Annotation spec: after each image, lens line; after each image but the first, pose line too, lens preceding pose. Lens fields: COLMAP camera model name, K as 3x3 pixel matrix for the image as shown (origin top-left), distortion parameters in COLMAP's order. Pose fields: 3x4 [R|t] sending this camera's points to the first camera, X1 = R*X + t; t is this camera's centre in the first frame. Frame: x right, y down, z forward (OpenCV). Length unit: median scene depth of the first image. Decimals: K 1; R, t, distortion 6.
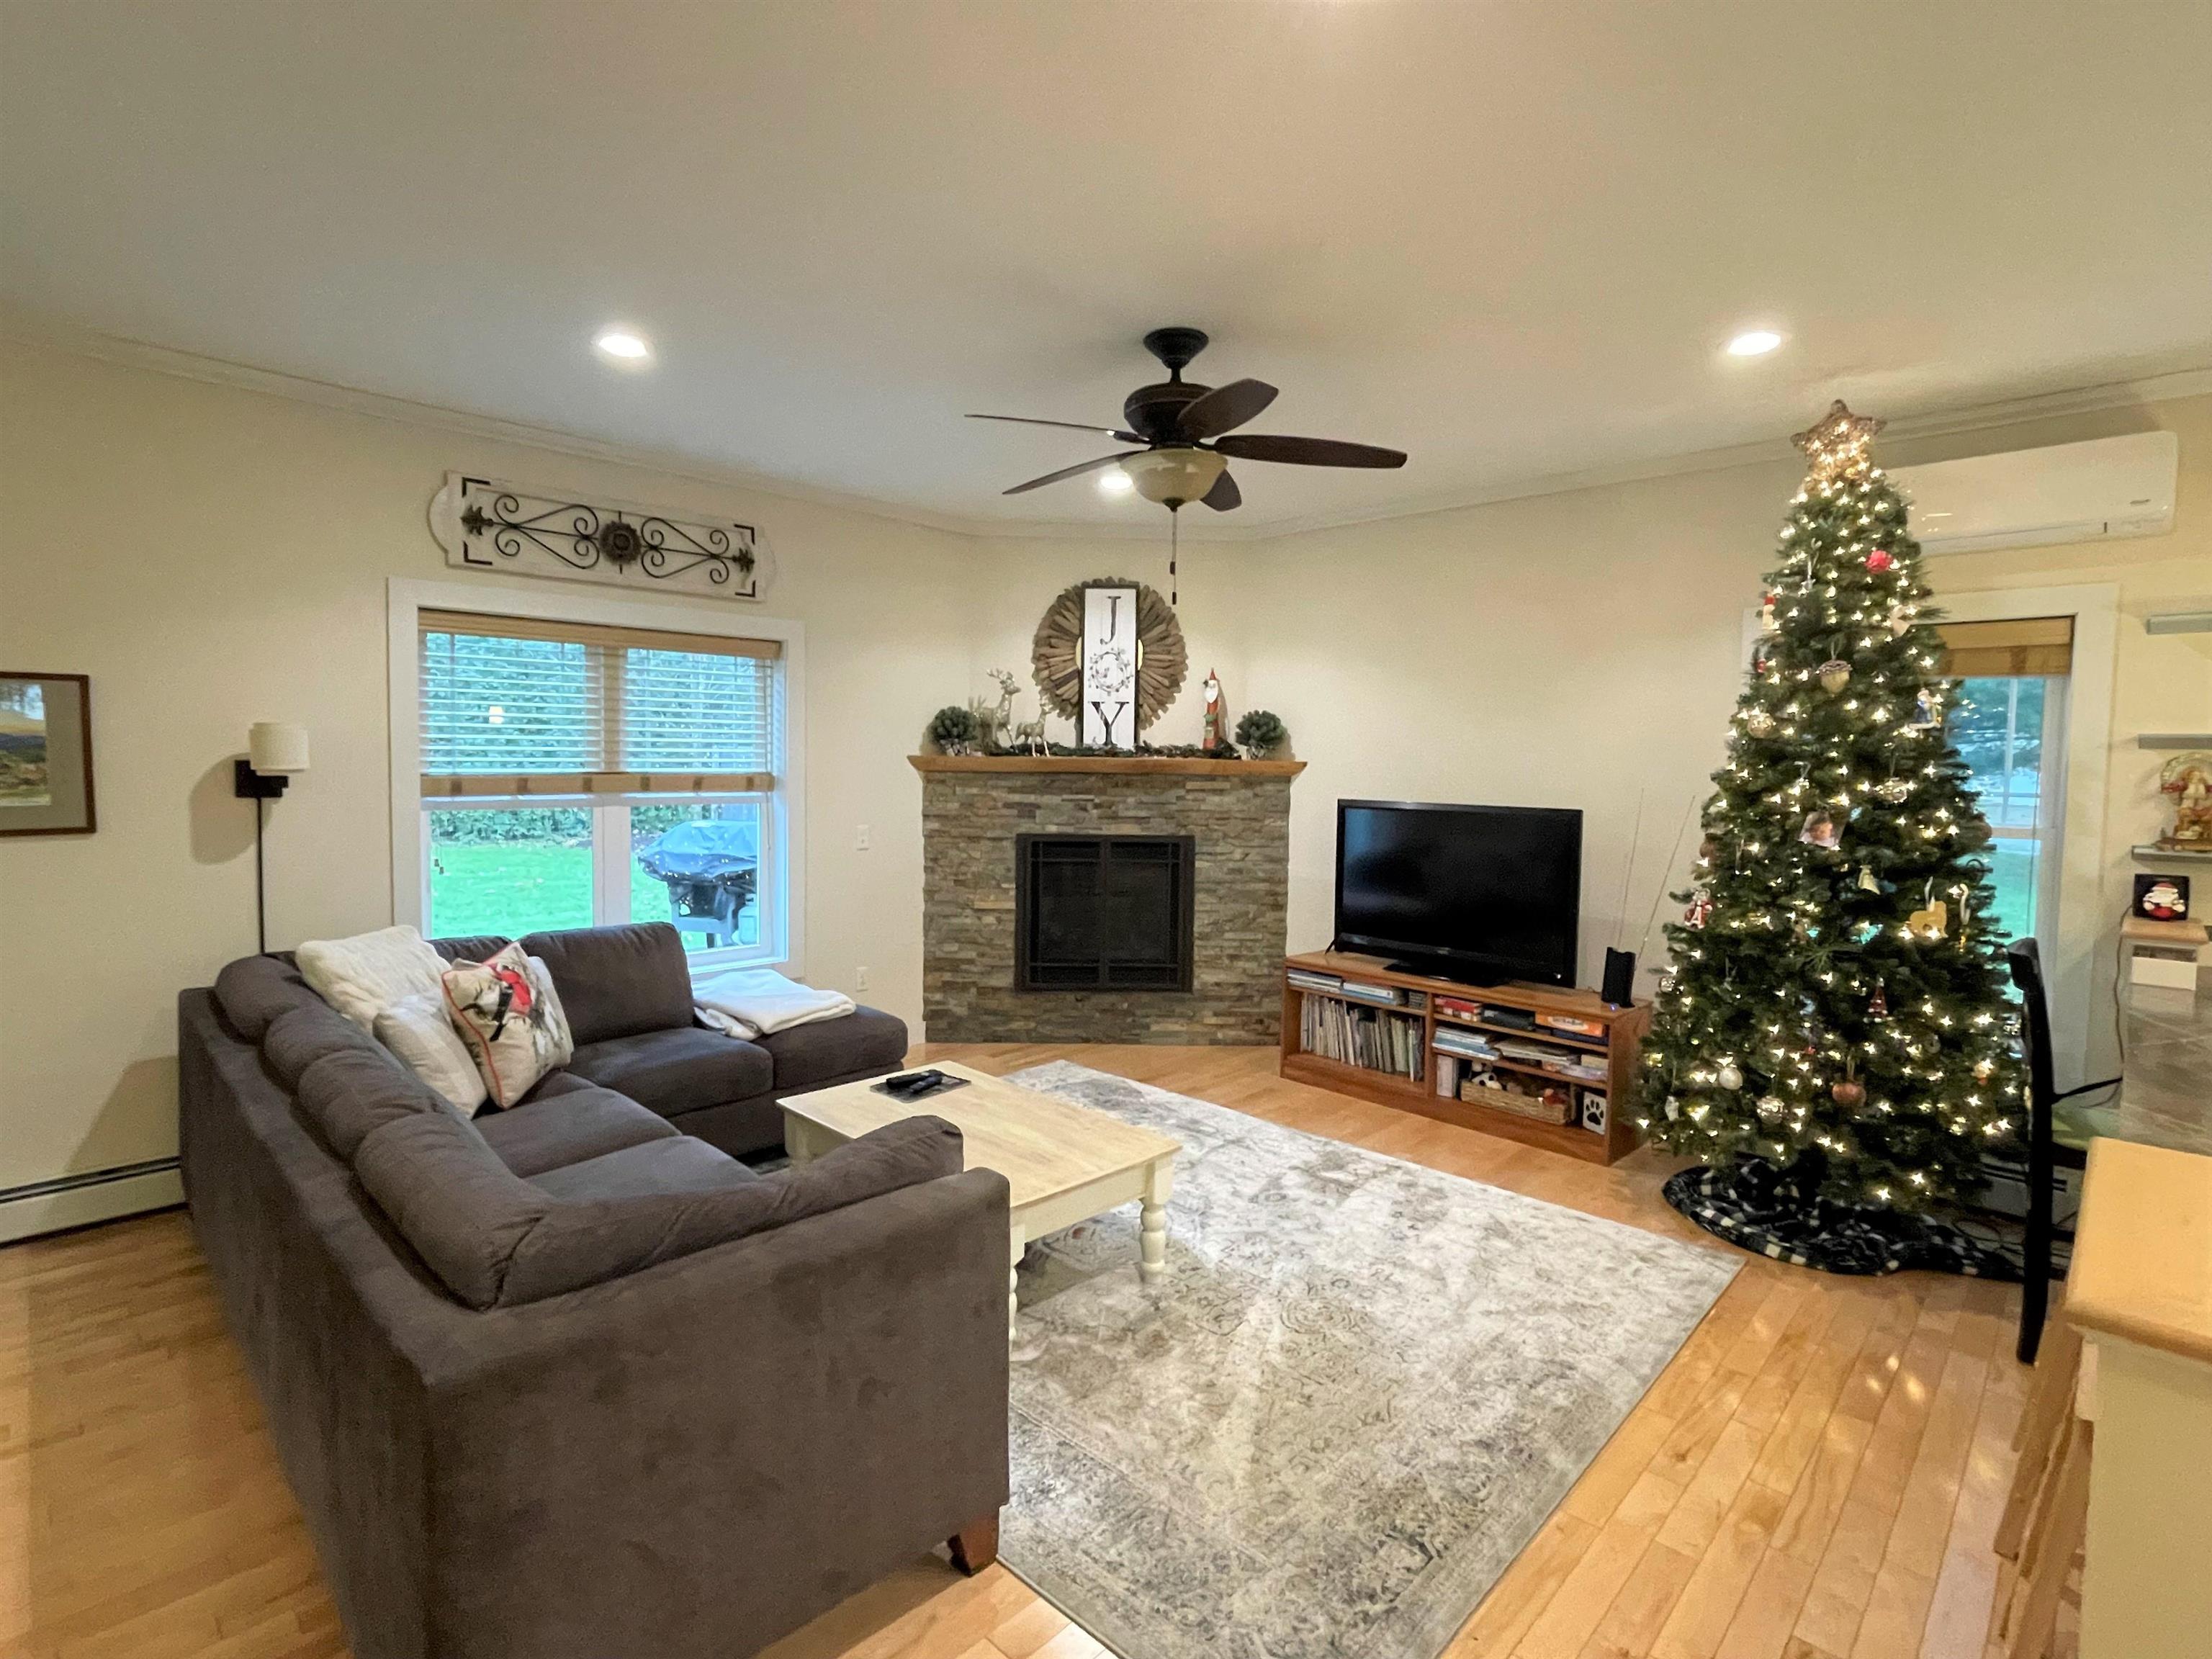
lens RADIAL K [[1073.2, 0, 1106.0], [0, 1073.2, 829.5], [0, 0, 1]] dist [0.000735, 0.000130]
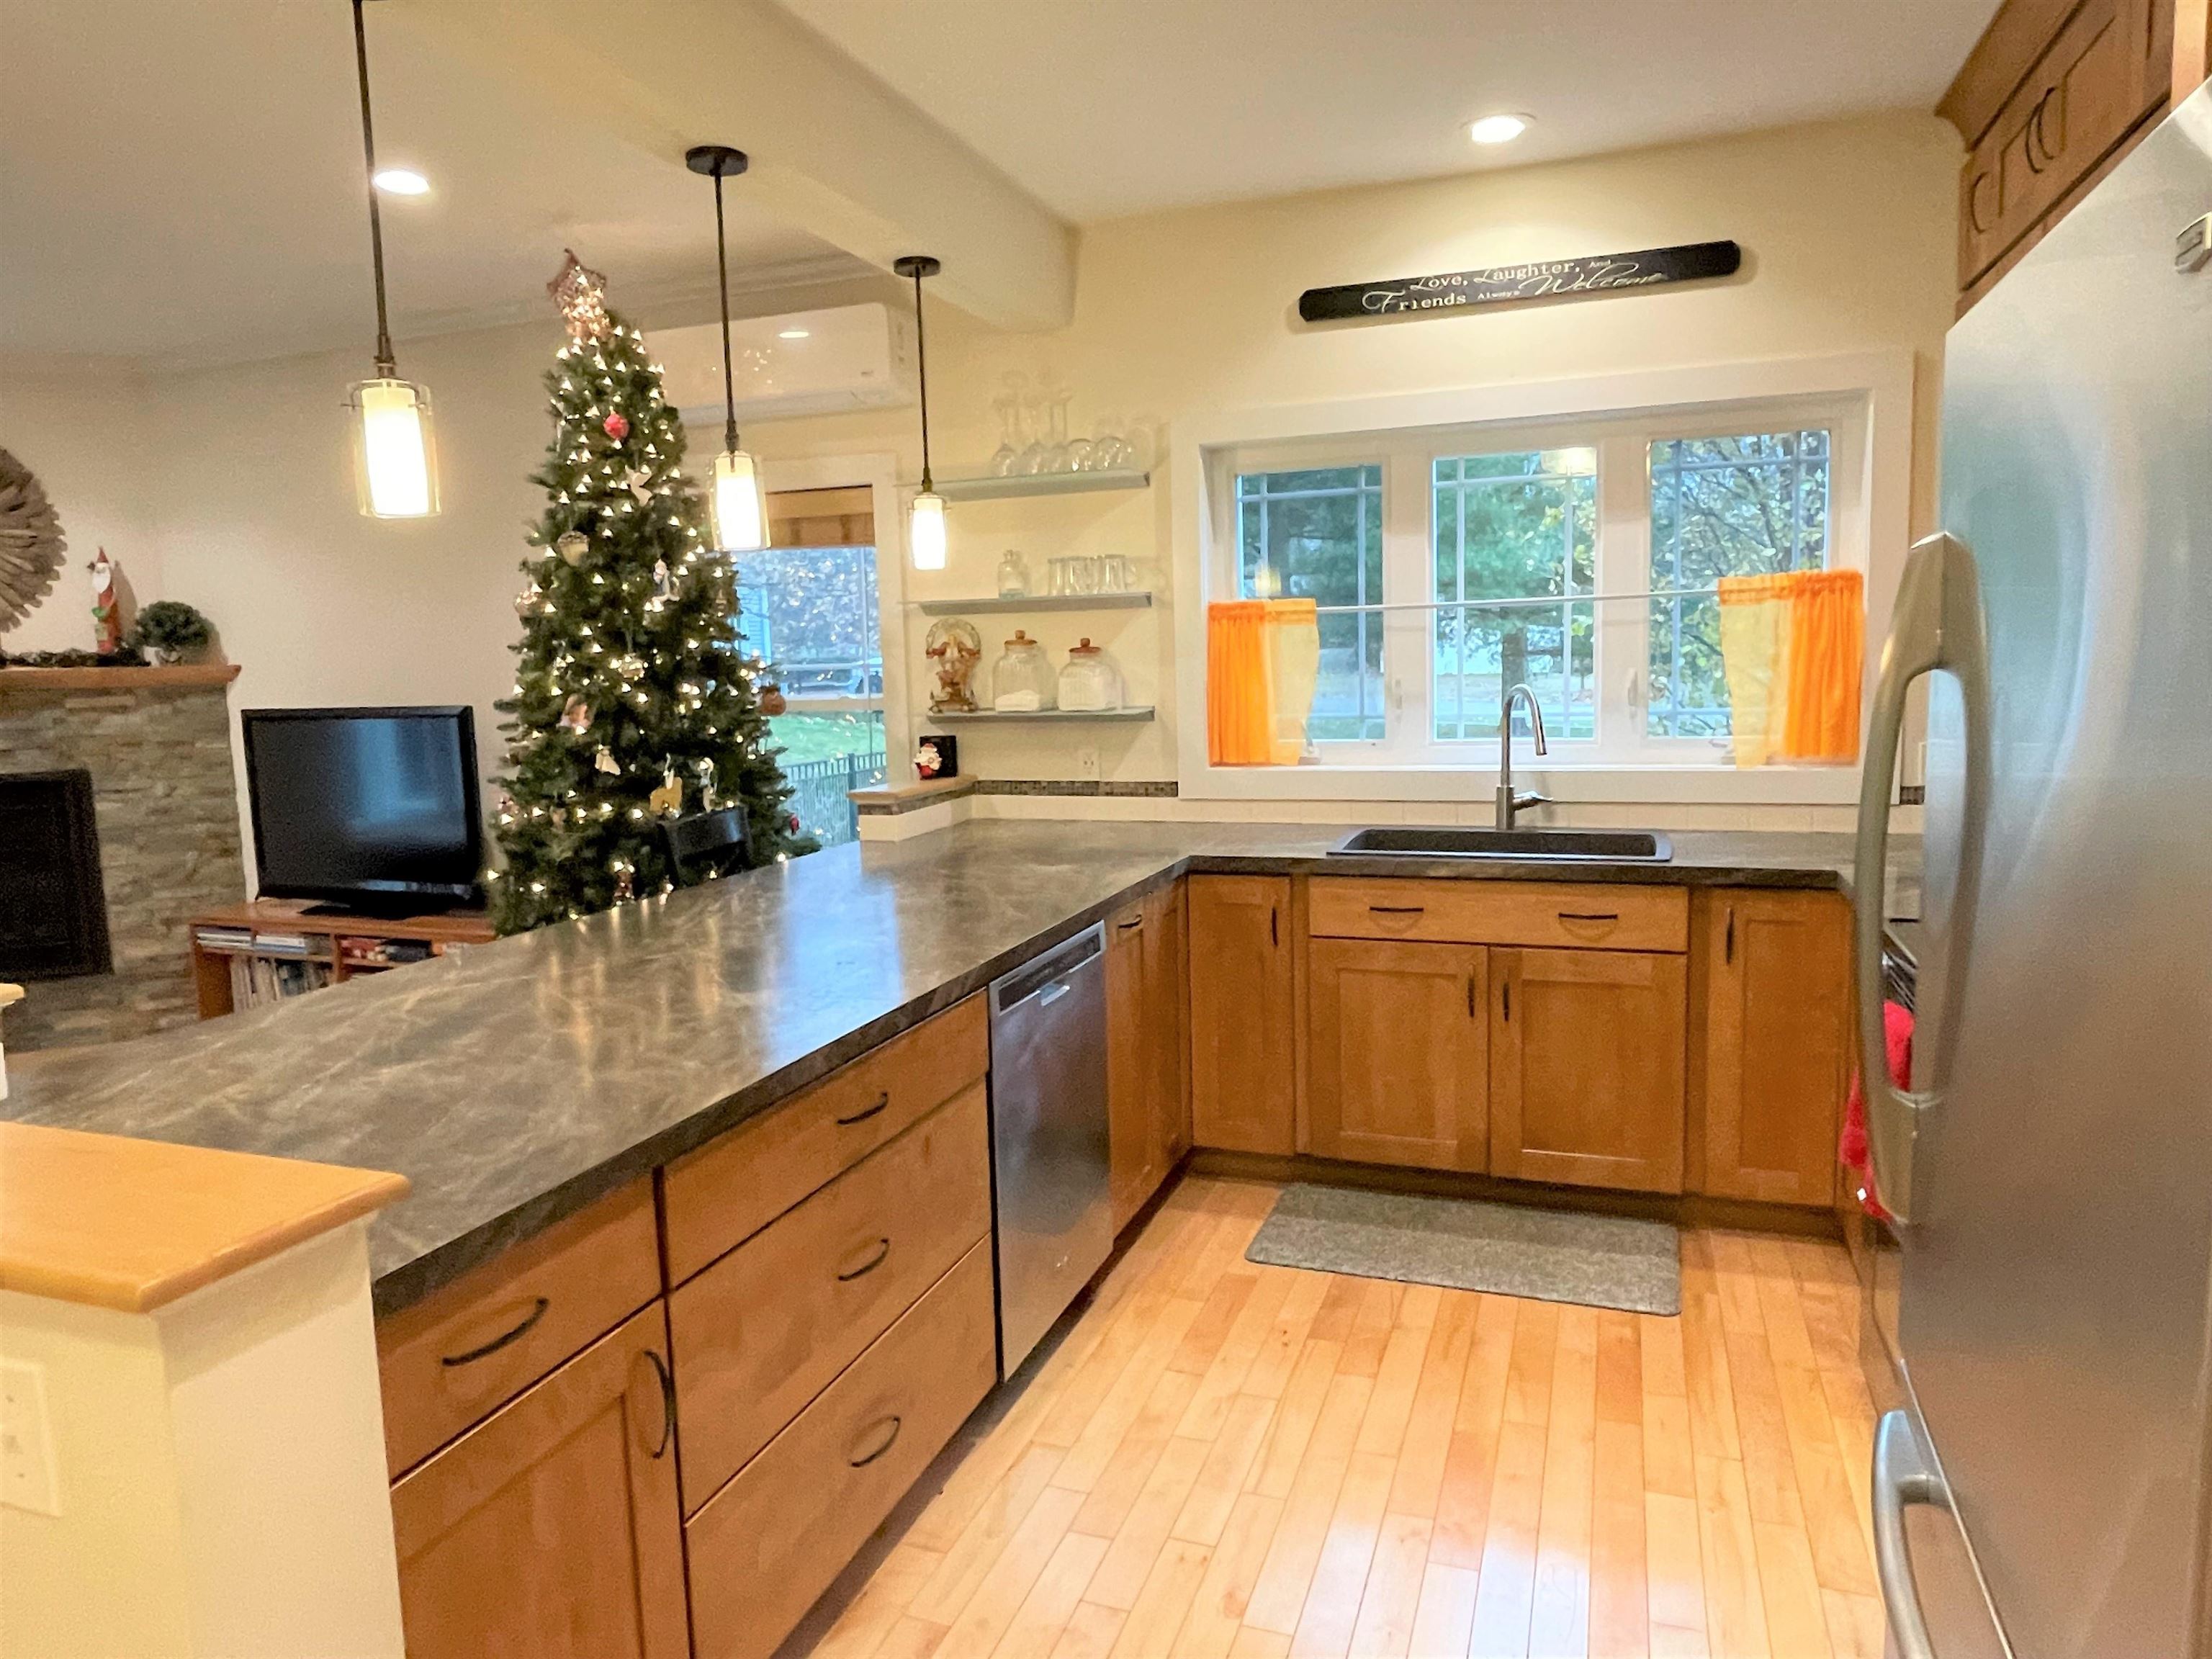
lens RADIAL K [[1356.6, 0, 1106.0], [0, 1356.6, 829.5], [0, 0, 1]] dist [-0.000337, -0.002332]
pose [[0.913327, -0.093504, 0.396348, 0.356205], [0.070319, 0.994874, 0.072664, 0.028937], [-0.401111, -0.038495, 0.915220, -0.169319]]
